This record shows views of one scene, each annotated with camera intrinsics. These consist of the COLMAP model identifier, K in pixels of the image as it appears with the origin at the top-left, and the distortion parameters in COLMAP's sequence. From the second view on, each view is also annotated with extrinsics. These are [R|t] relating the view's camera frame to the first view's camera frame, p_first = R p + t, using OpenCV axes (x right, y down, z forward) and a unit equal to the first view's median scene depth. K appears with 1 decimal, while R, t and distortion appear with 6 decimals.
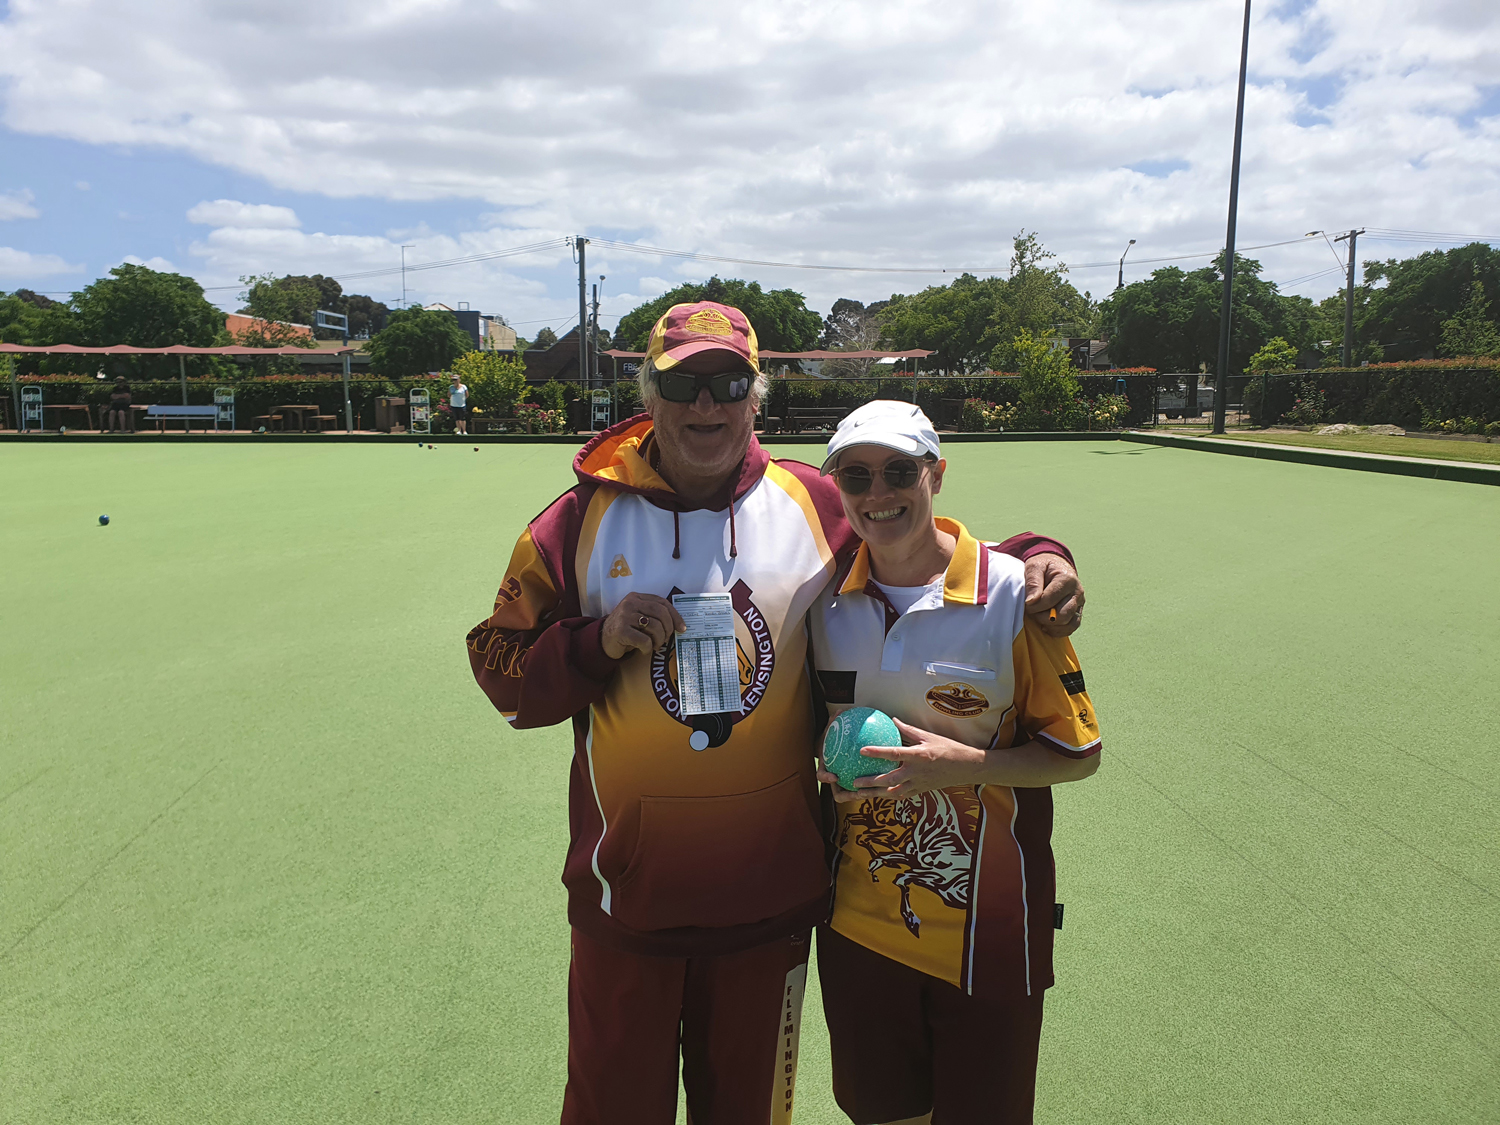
lens RADIAL K [[1119.2, 0, 750.0], [0, 1119.2, 562.5], [0, 0, 1]] dist [0.013824, 0.002196]
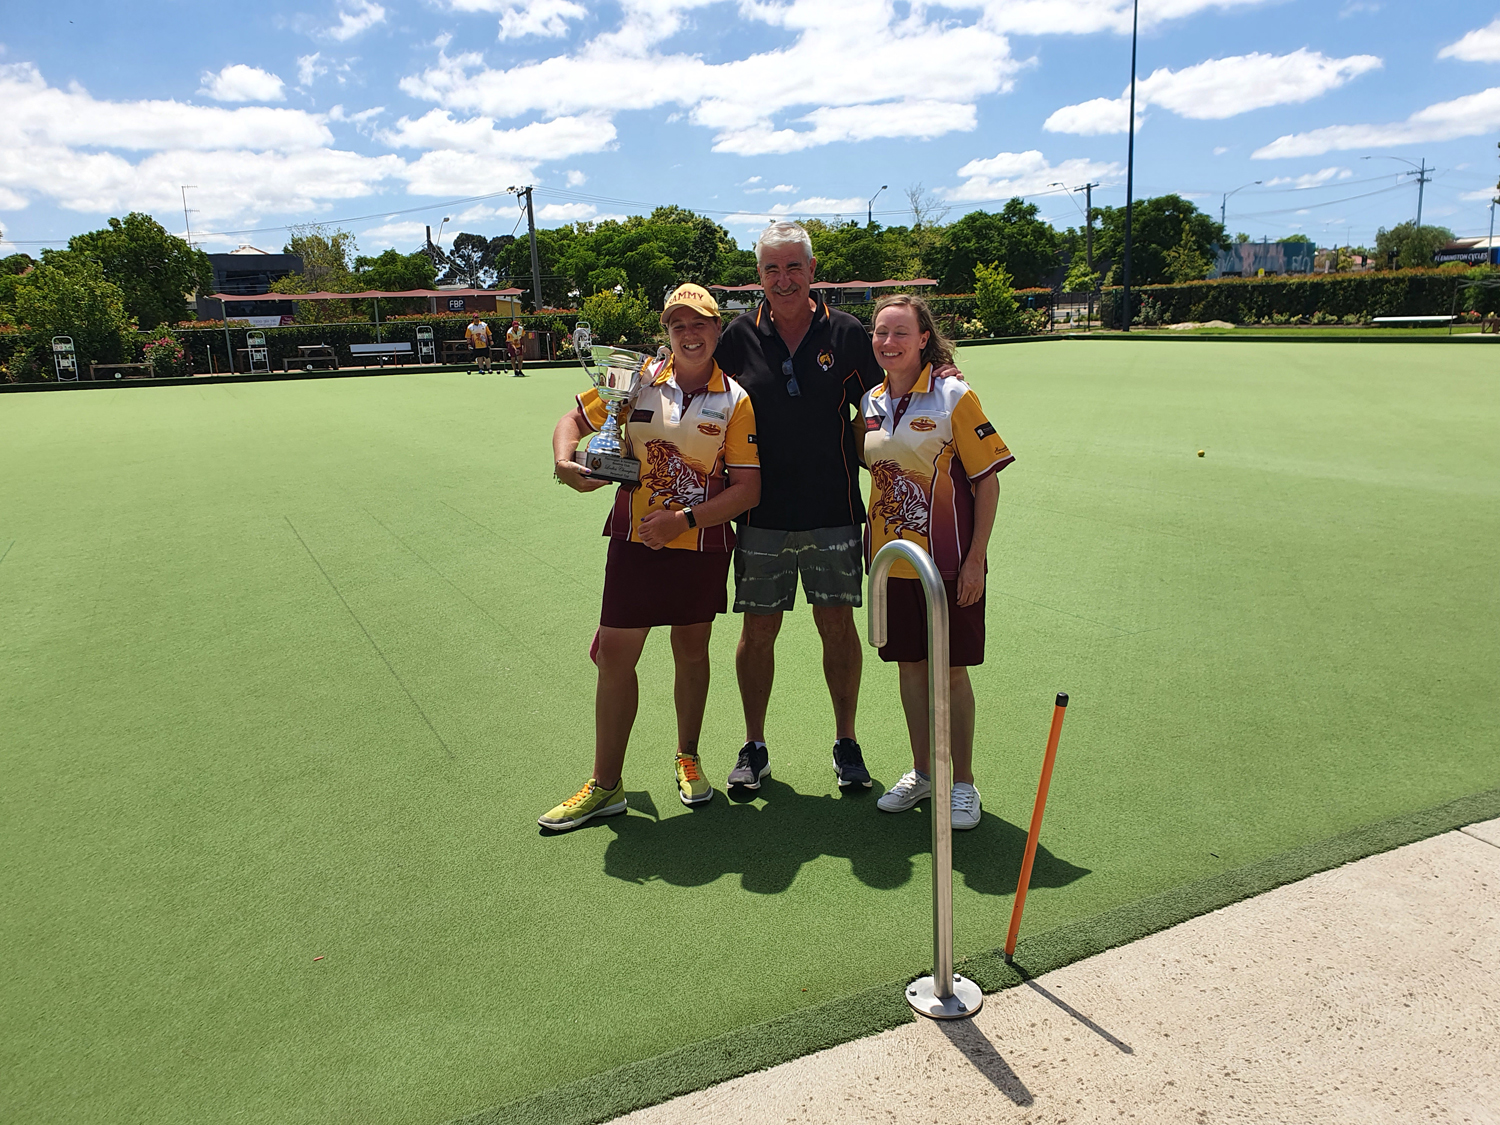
lens RADIAL K [[1175.4, 0, 751.9], [0, 1175.4, 580.5], [0, 0, 1]] dist [0.015992, 0.005896]
pose [[0.922200, -0.116392, 0.368783, -0.411039], [0.094445, 0.992541, 0.077082, 0.027556], [-0.375004, -0.036255, 0.926314, -0.166617]]
